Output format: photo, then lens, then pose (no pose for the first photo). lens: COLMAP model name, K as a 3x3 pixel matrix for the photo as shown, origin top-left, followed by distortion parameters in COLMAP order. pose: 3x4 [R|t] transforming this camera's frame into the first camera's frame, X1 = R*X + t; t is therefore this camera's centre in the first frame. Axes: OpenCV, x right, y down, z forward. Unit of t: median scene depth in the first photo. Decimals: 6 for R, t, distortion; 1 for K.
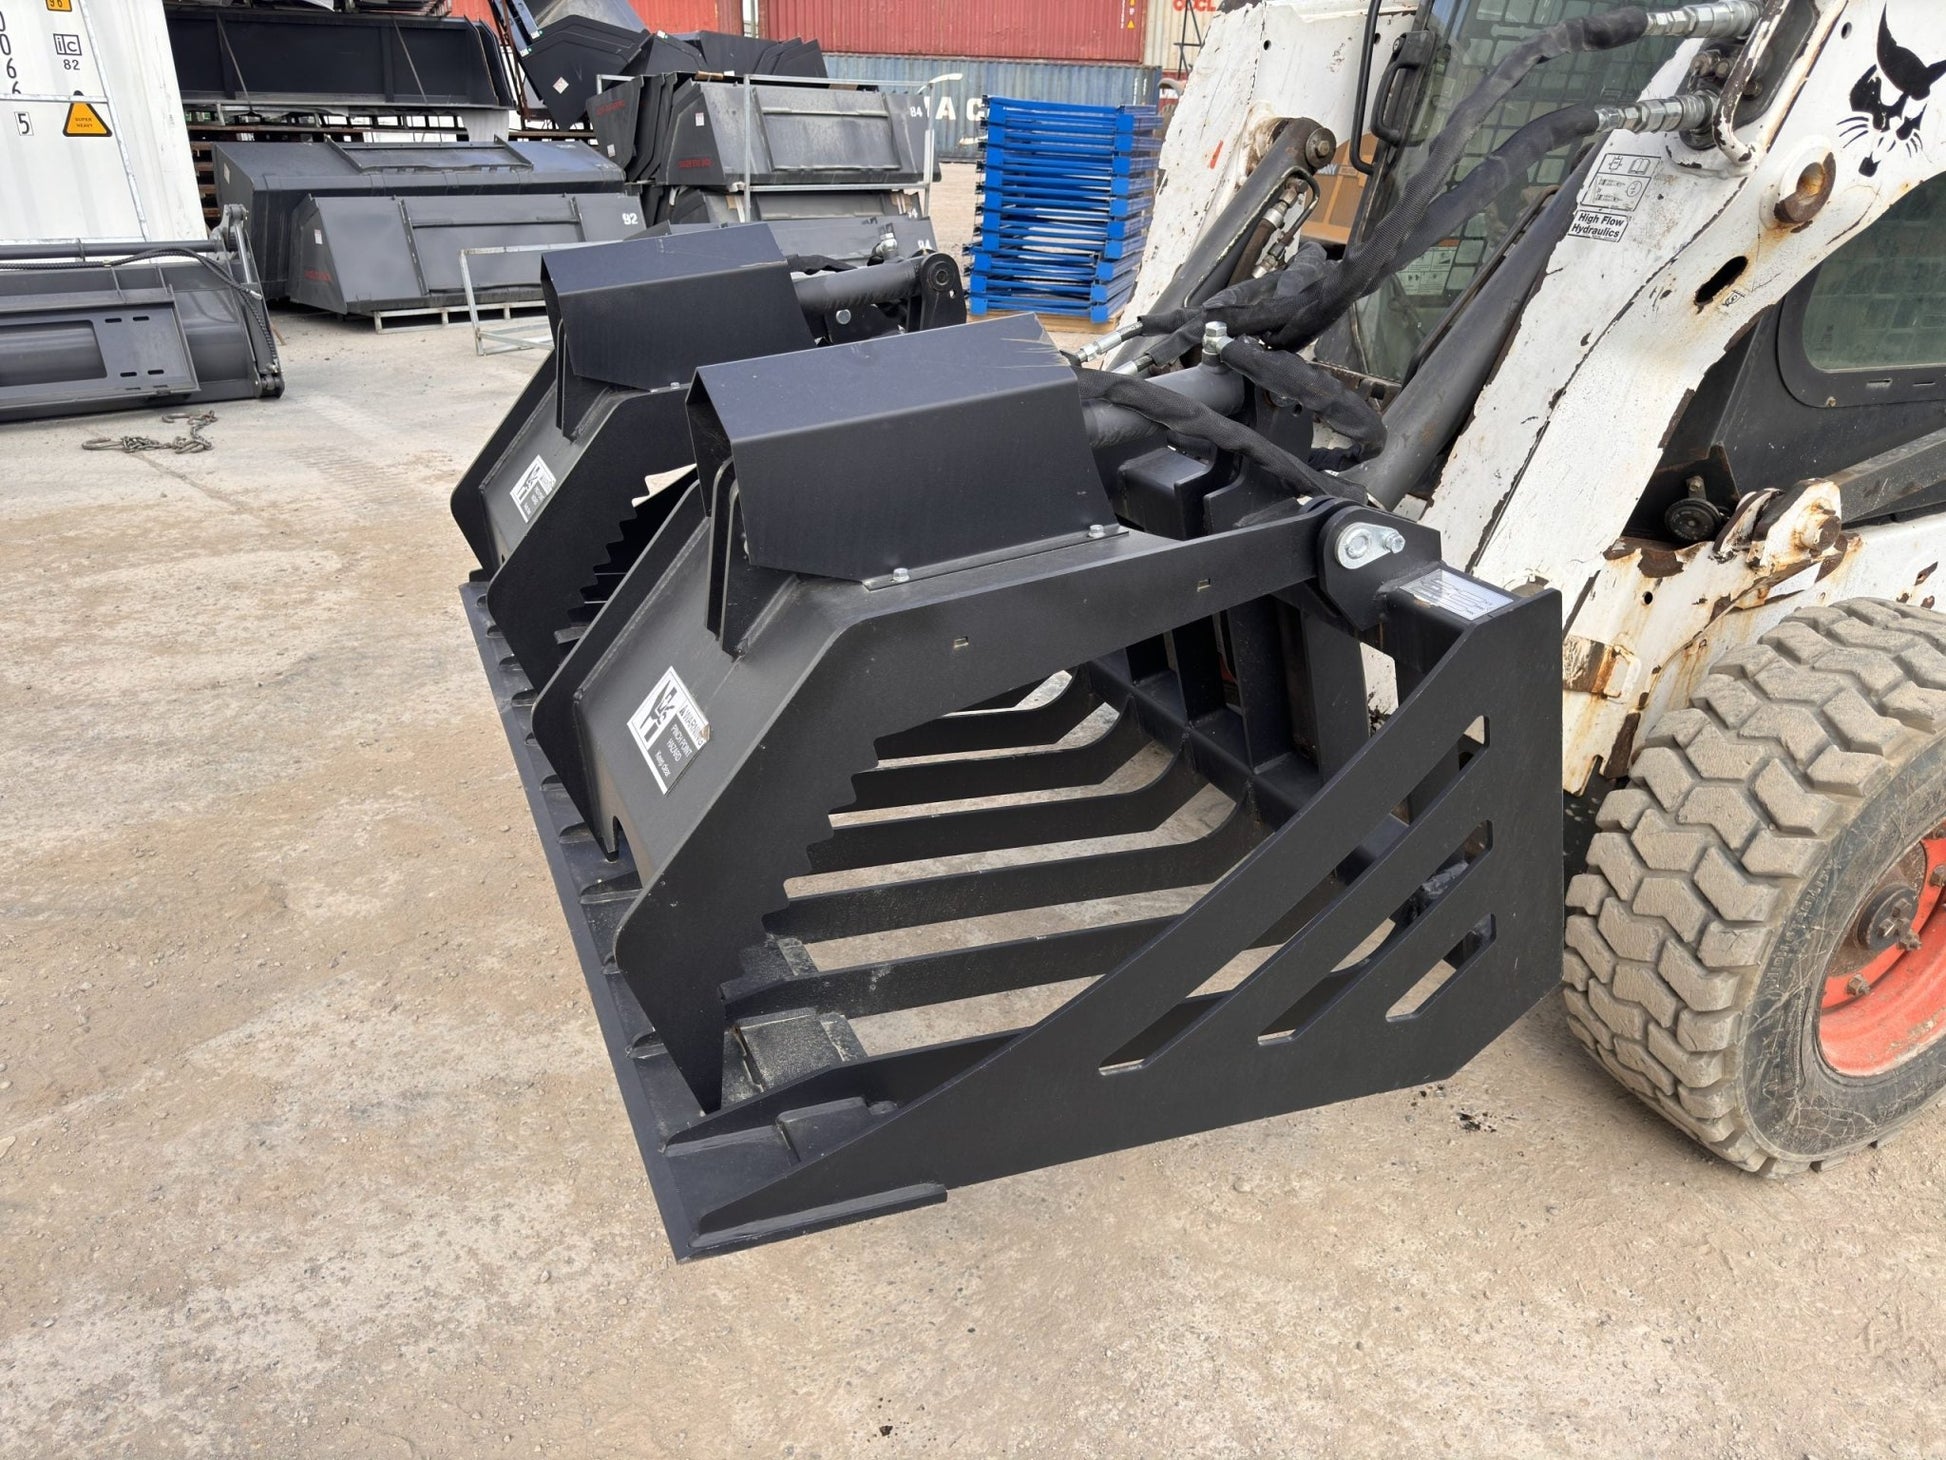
lens RADIAL K [[1363.6, 0, 943.4], [0, 1363.6, 685.5], [0, 0, 1]] dist [0.006385, -0.003882]
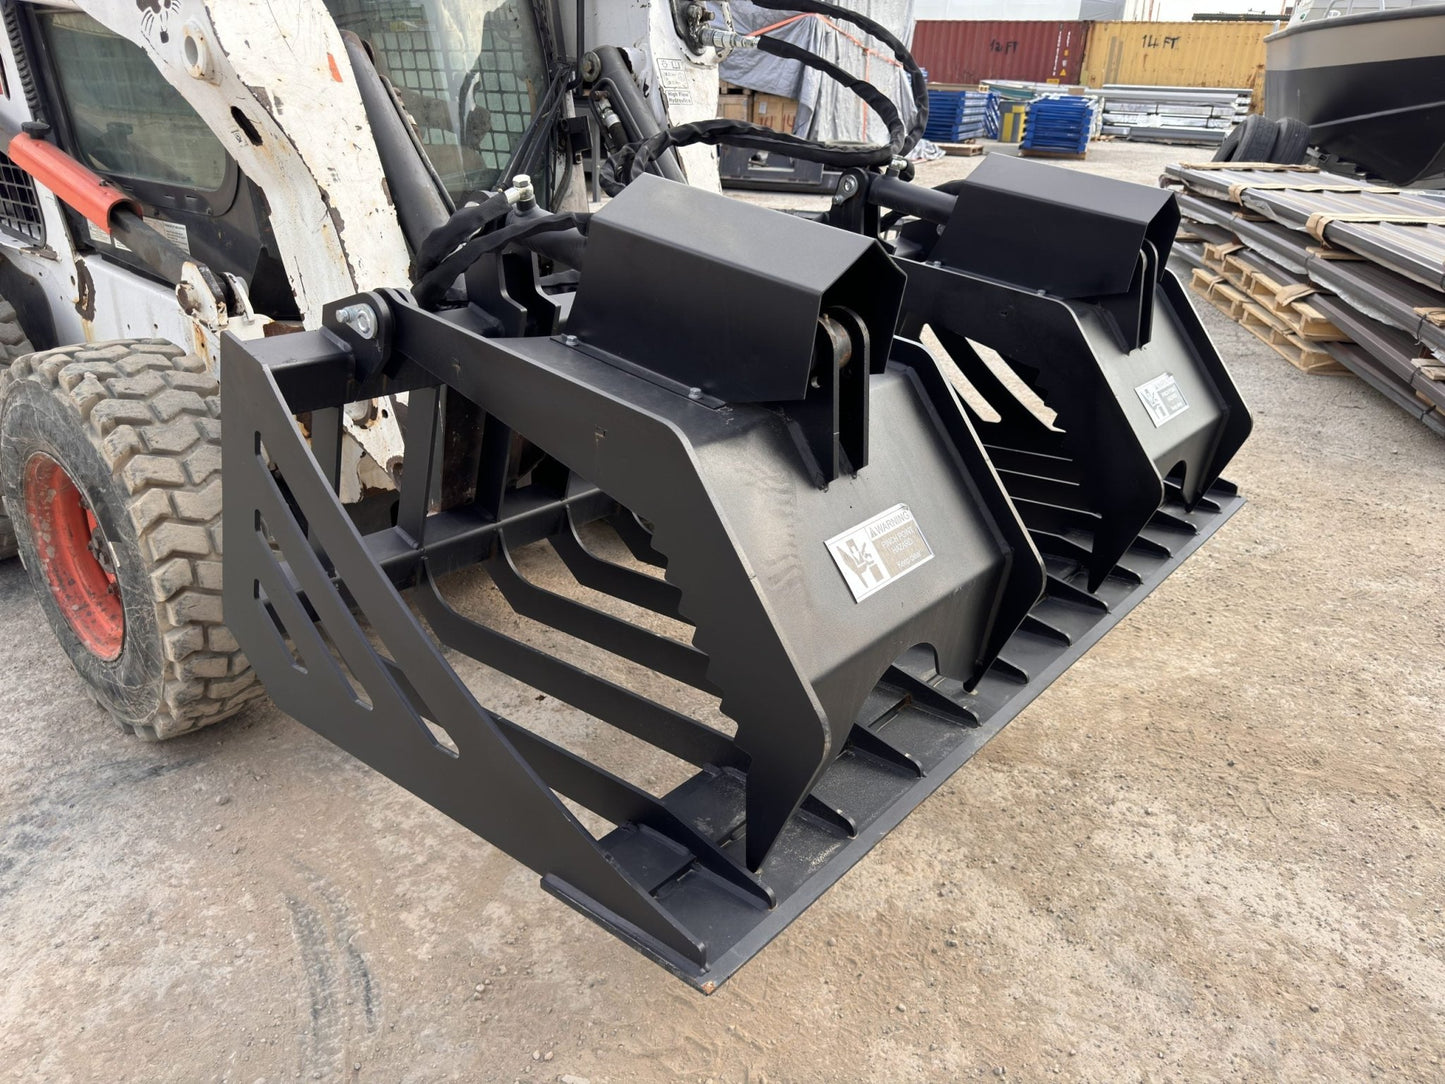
lens RADIAL K [[1022.6, 0, 685.4], [0, 1022.6, 541.5], [0, 0, 1]] dist [0.001411, -0.006682]
pose [[-0.411707, -0.404711, 0.816521, -0.886071], [0.327722, 0.770289, 0.547040, -0.611507], [-0.850350, 0.492812, -0.184501, 1.482908]]
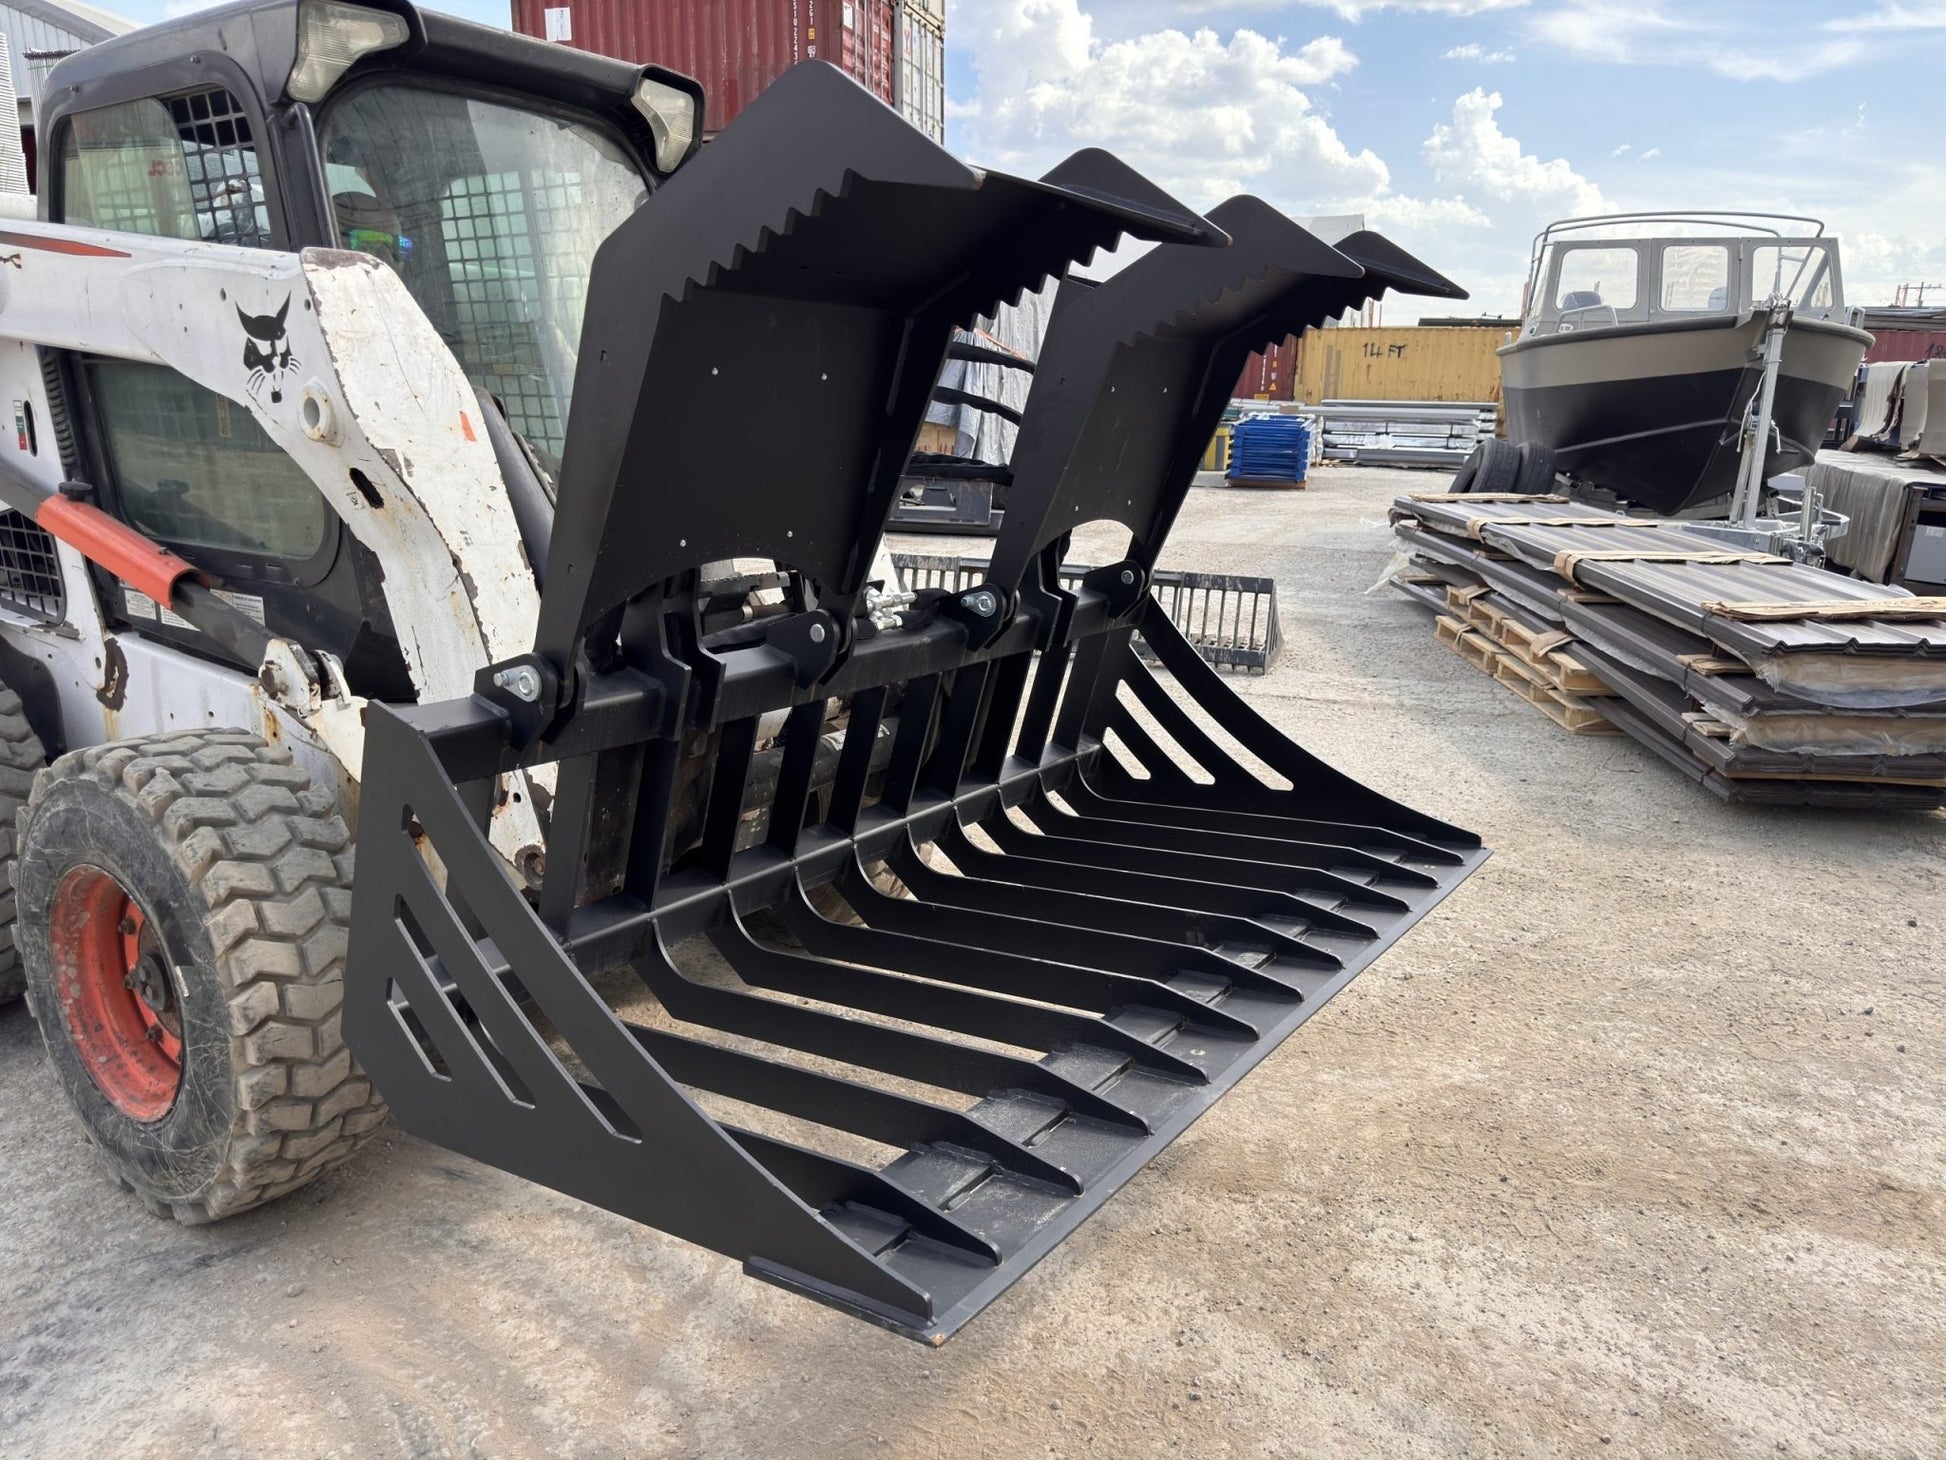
lens RADIAL K [[1370.1, 0, 941.9], [0, 1370.1, 742.8], [0, 0, 1]] dist [0.005367, -0.004140]
pose [[-0.494783, -0.242449, 0.834511, -1.047294], [0.315721, 0.844524, 0.432550, -0.694616], [-0.809636, 0.477490, -0.341310, 1.568487]]
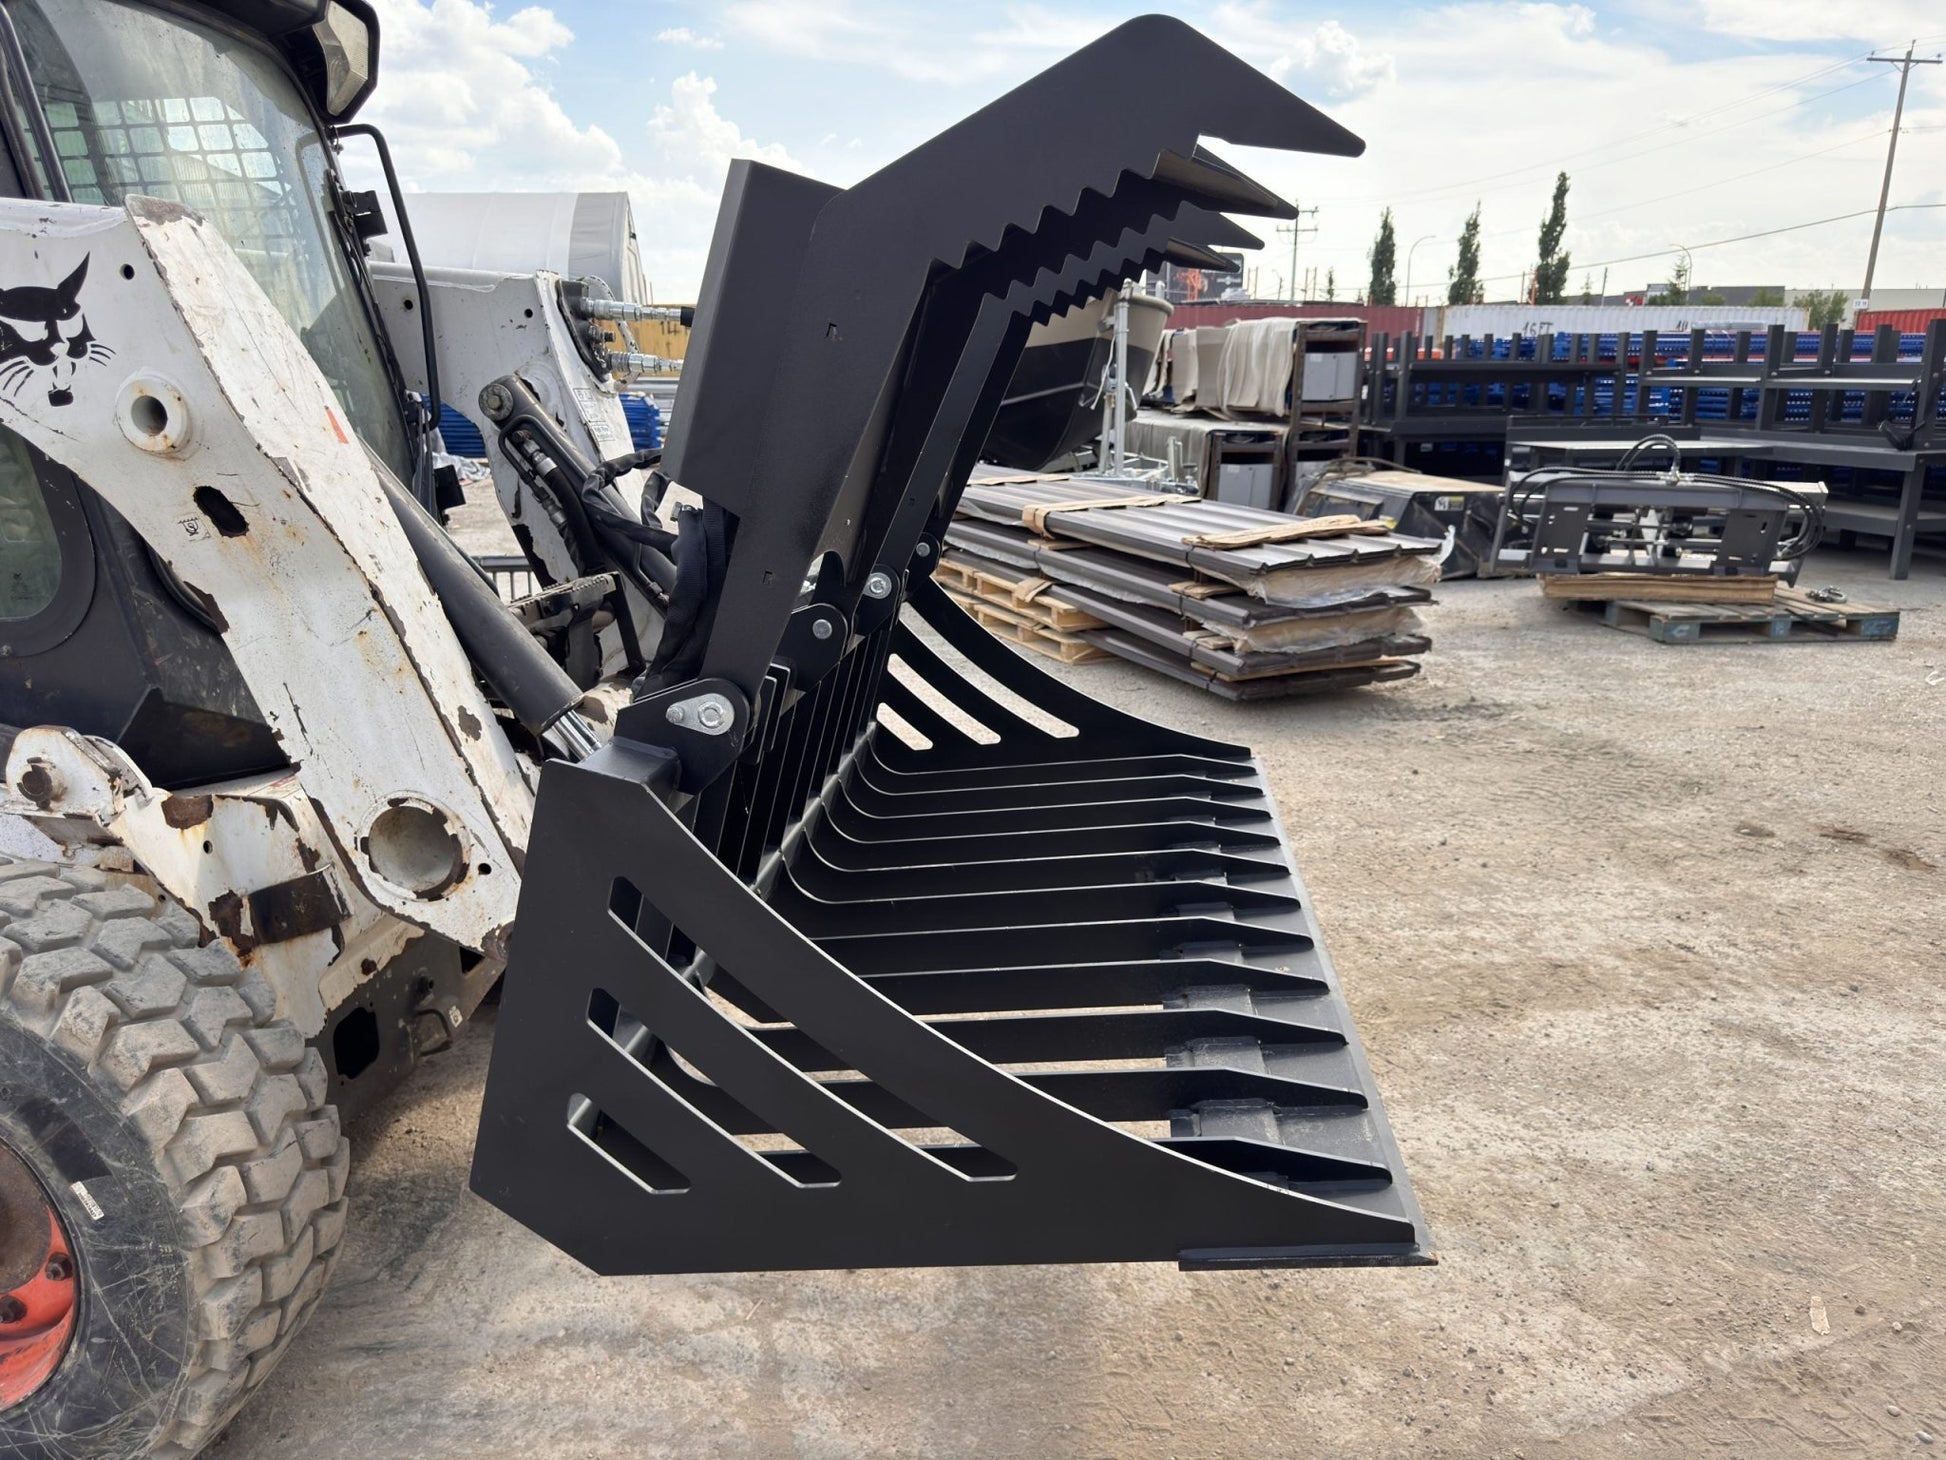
lens RADIAL K [[1369.2, 0, 945.8], [0, 1369.2, 748.5], [0, 0, 1]] dist [0.091283, -0.113957]
pose [[-0.851582, -0.143314, 0.504251, -0.658122], [0.204383, 0.795018, 0.571116, -0.831506], [-0.482738, 0.589413, -0.647732, 1.925497]]
